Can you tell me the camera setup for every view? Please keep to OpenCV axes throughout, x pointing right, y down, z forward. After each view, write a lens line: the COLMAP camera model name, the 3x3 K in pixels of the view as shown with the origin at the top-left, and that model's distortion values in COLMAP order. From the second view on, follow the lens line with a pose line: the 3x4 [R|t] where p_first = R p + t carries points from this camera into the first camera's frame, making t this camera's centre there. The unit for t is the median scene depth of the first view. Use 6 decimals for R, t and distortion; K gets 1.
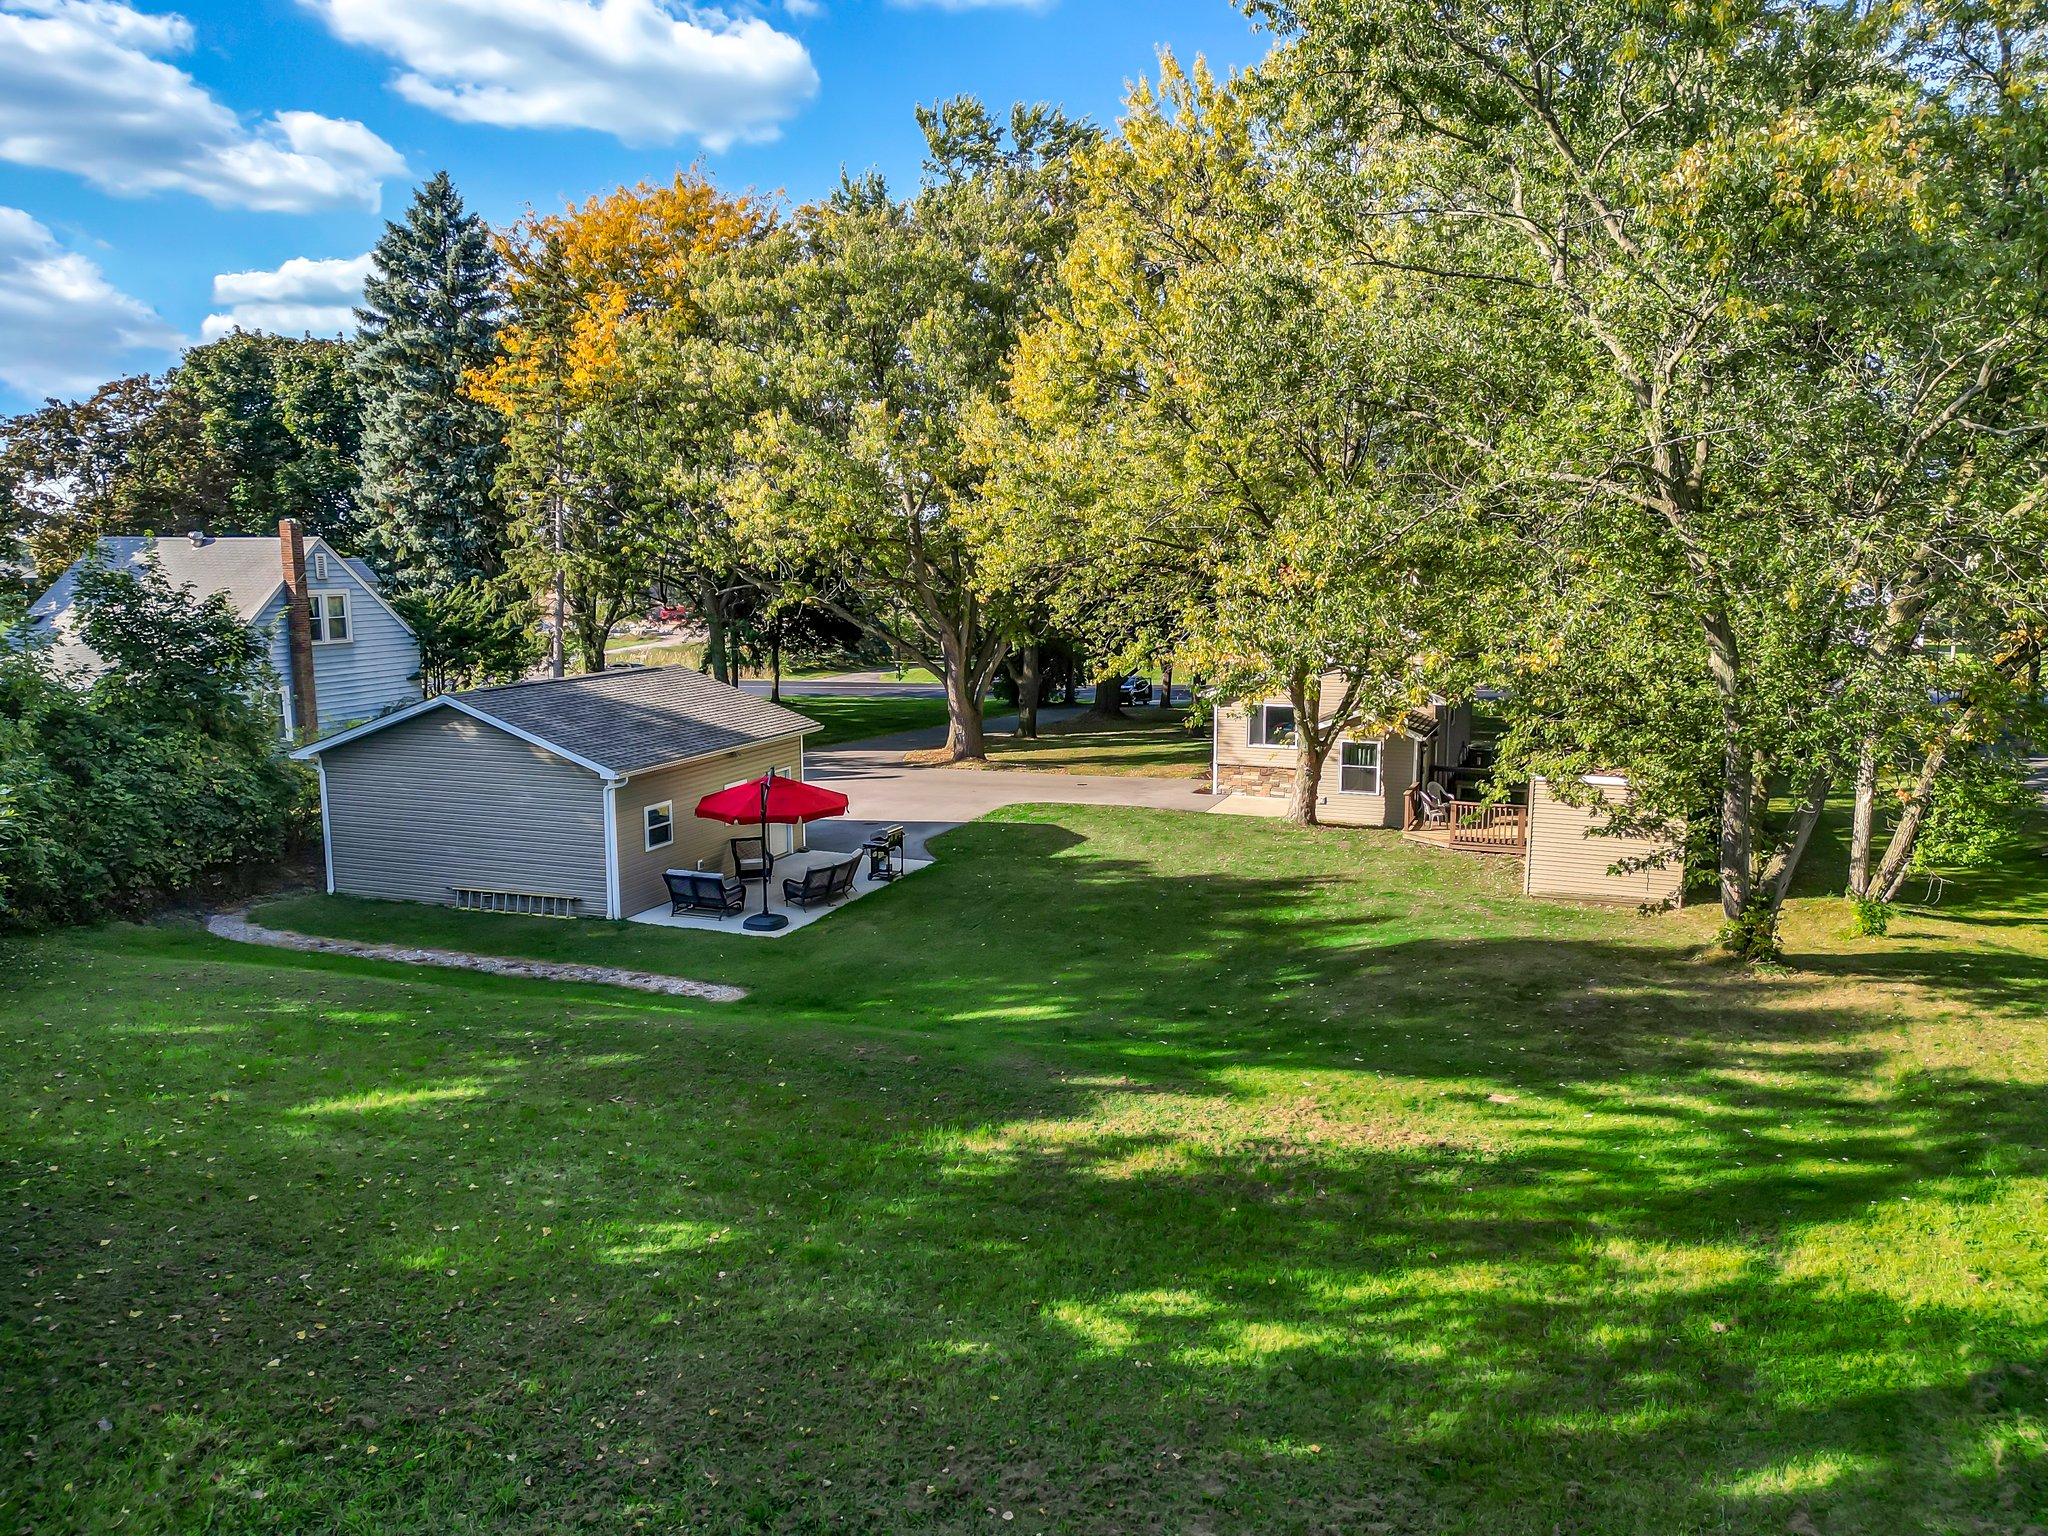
lens RADIAL K [[1483.7, 0, 1023.6], [0, 1483.7, 774.3], [0, 0, 1]] dist [0.070614, -0.064479]
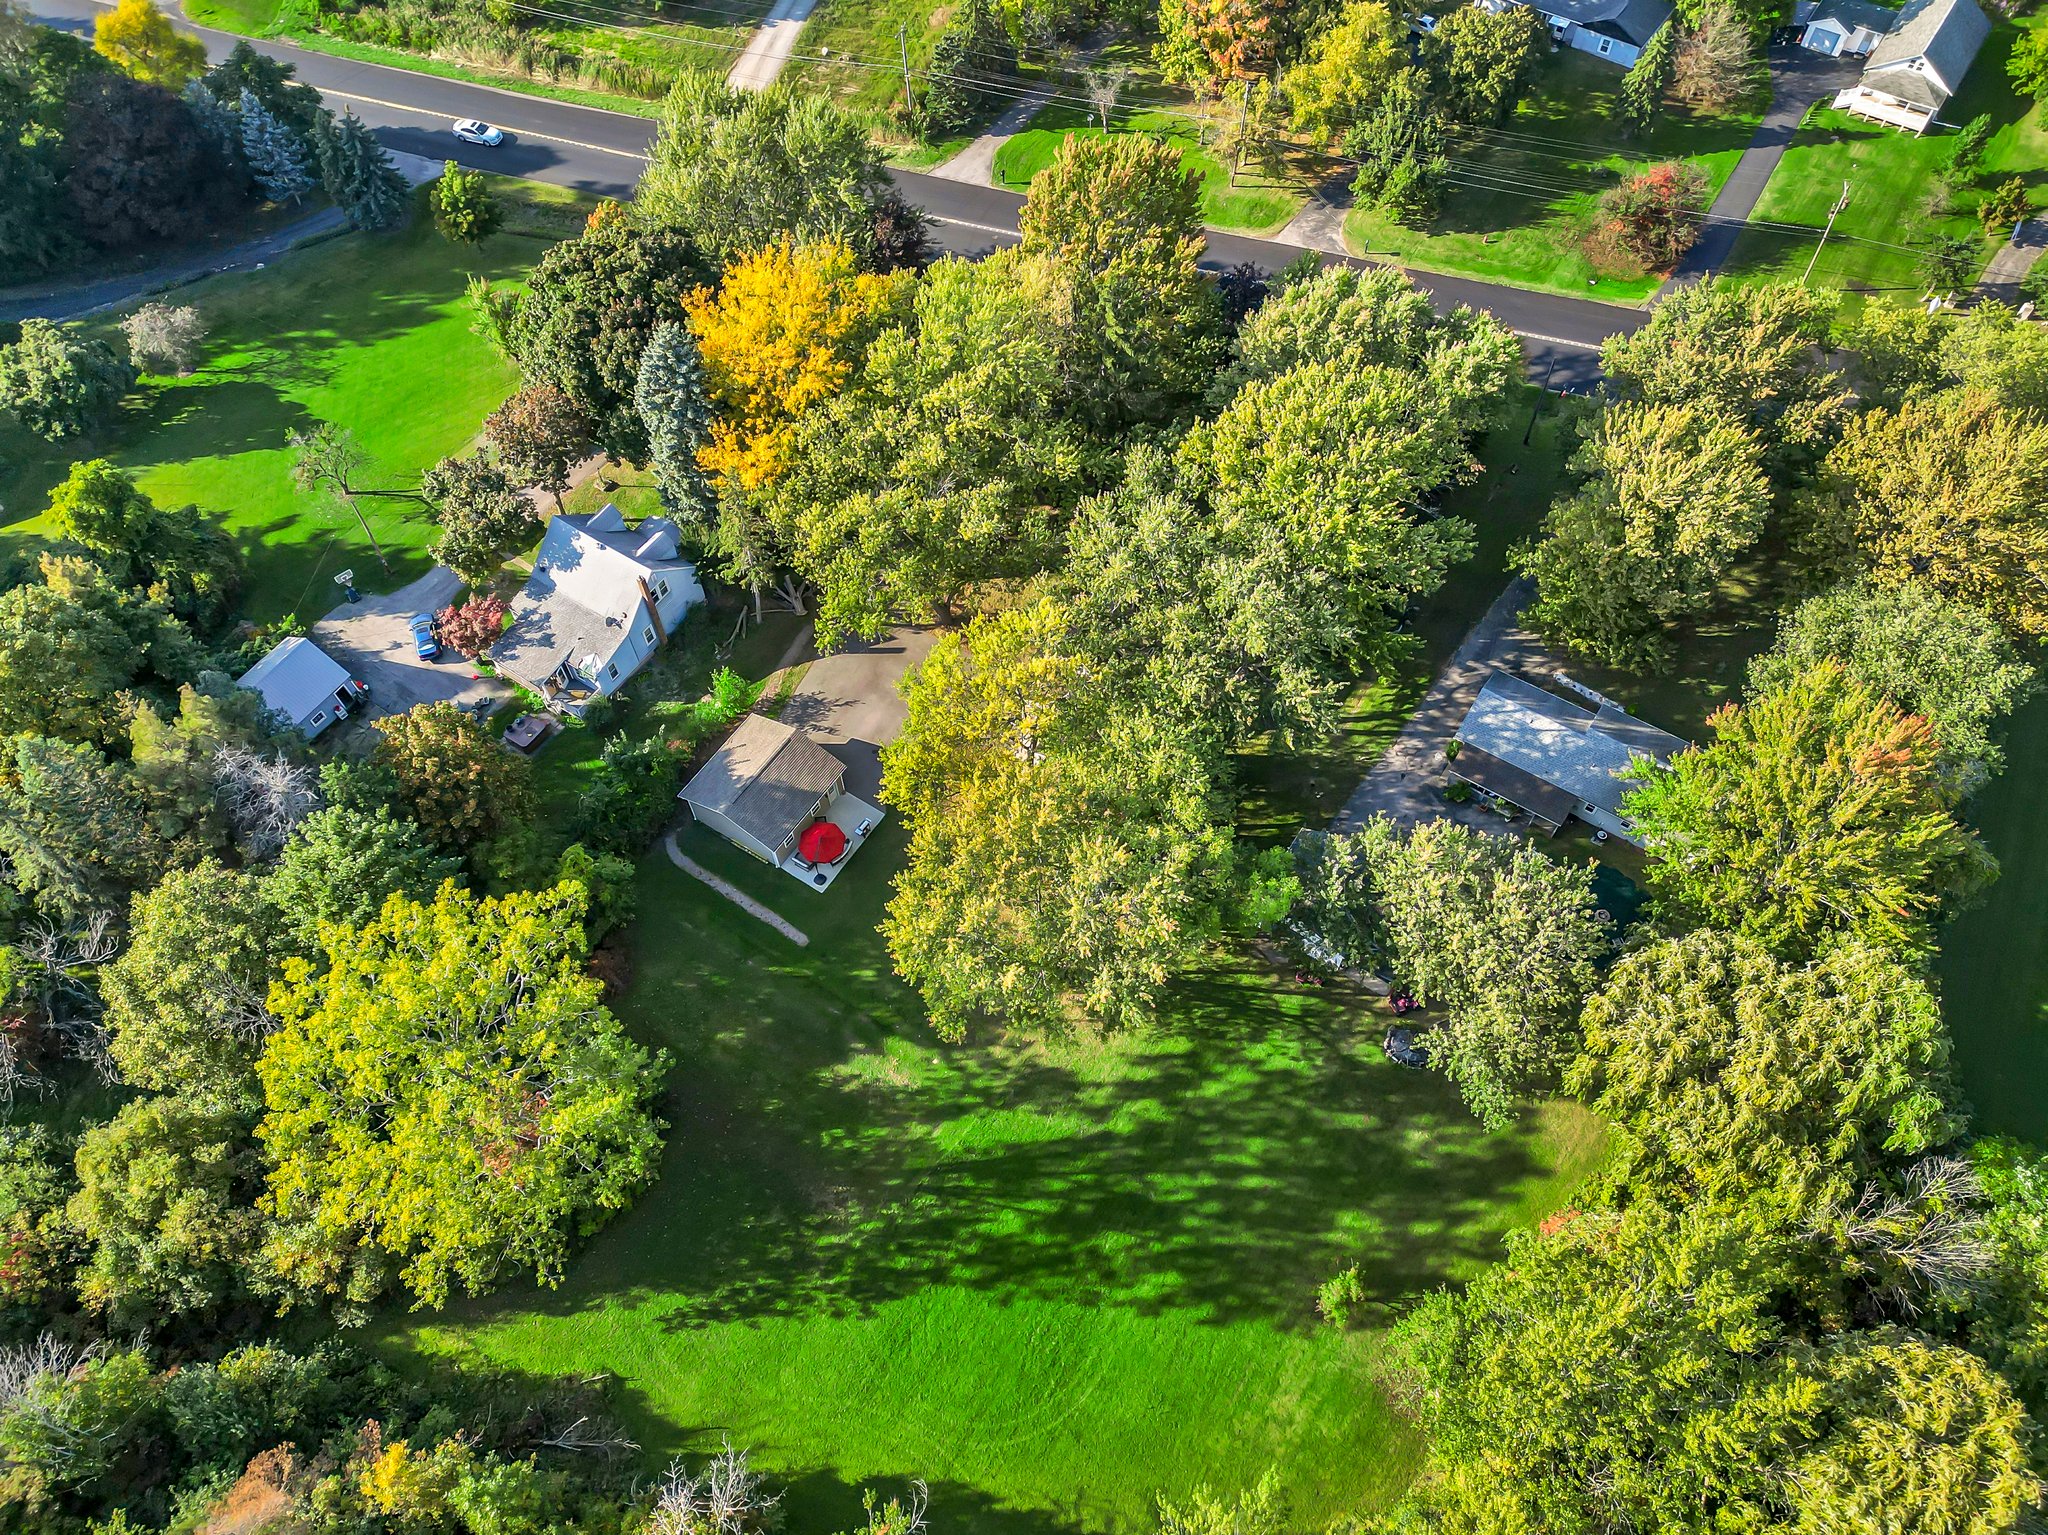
lens RADIAL K [[1440.5, 0, 1021.8], [0, 1440.5, 781.1], [0, 0, 1]] dist [0.079138, -0.081085]
pose [[0.979099, 0.163172, -0.121410, 0.617797], [-0.014636, 0.651926, 0.758142, -2.443585], [0.202857, -0.740519, 0.640688, -0.828937]]
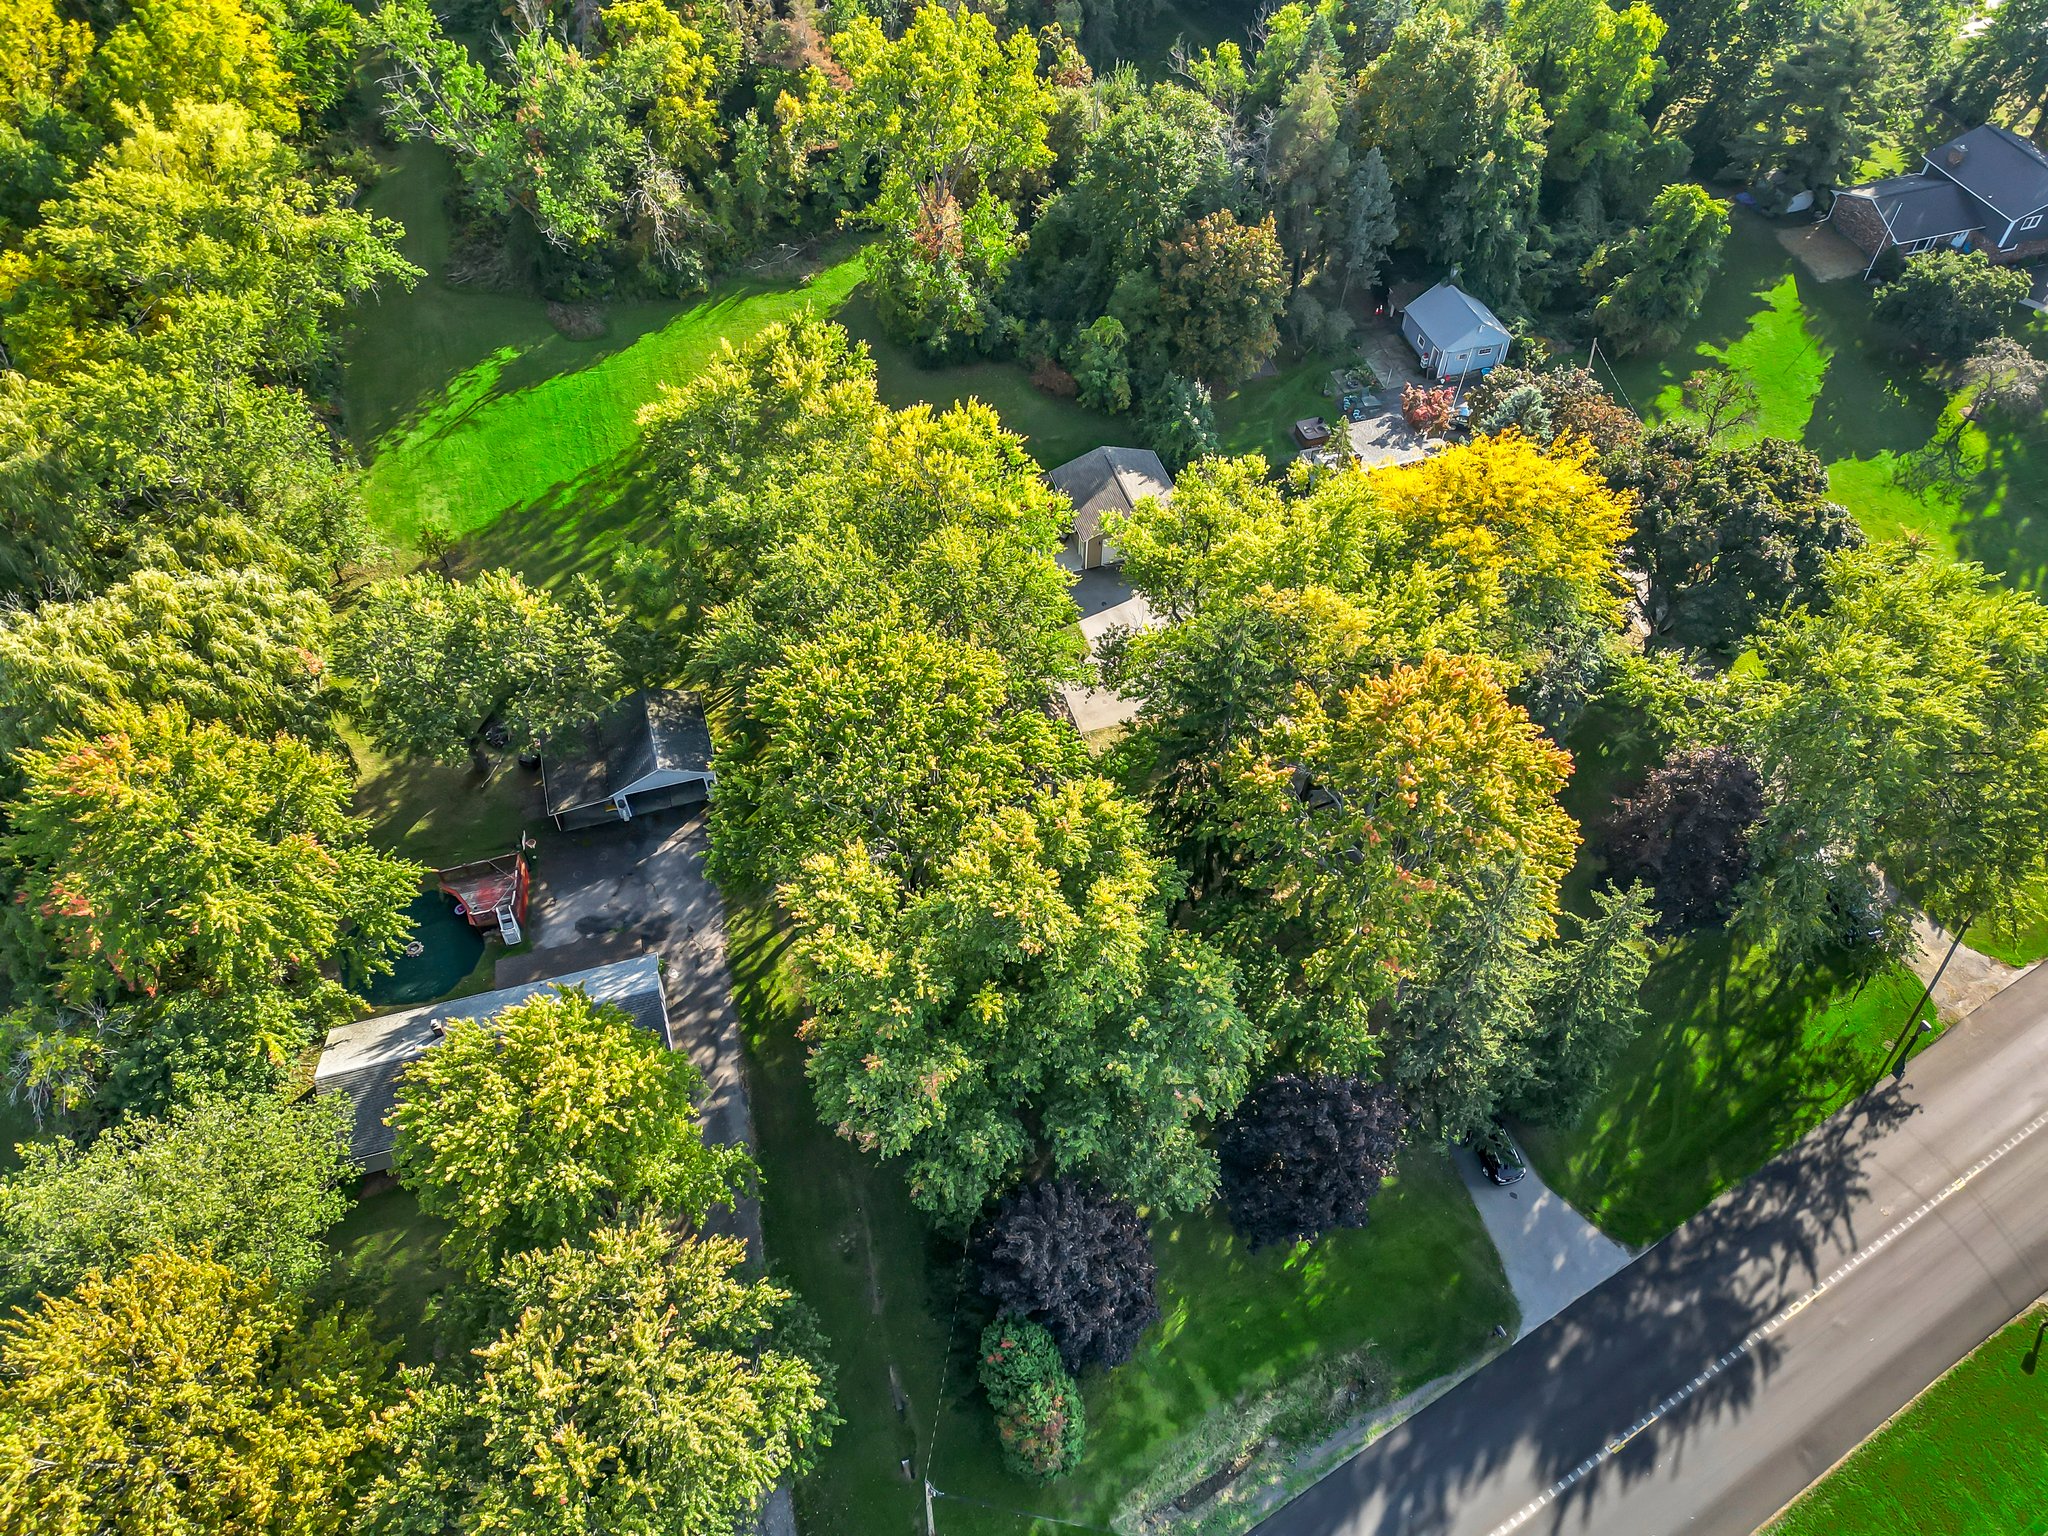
lens RADIAL K [[1483.7, 0, 1023.6], [0, 1483.7, 774.3], [0, 0, 1]] dist [0.070614, -0.064479]
pose [[-0.787495, 0.475740, -0.391821, 1.546839], [-0.092506, 0.537302, 0.838302, -2.597512], [0.609339, 0.696404, -0.379113, 2.744737]]
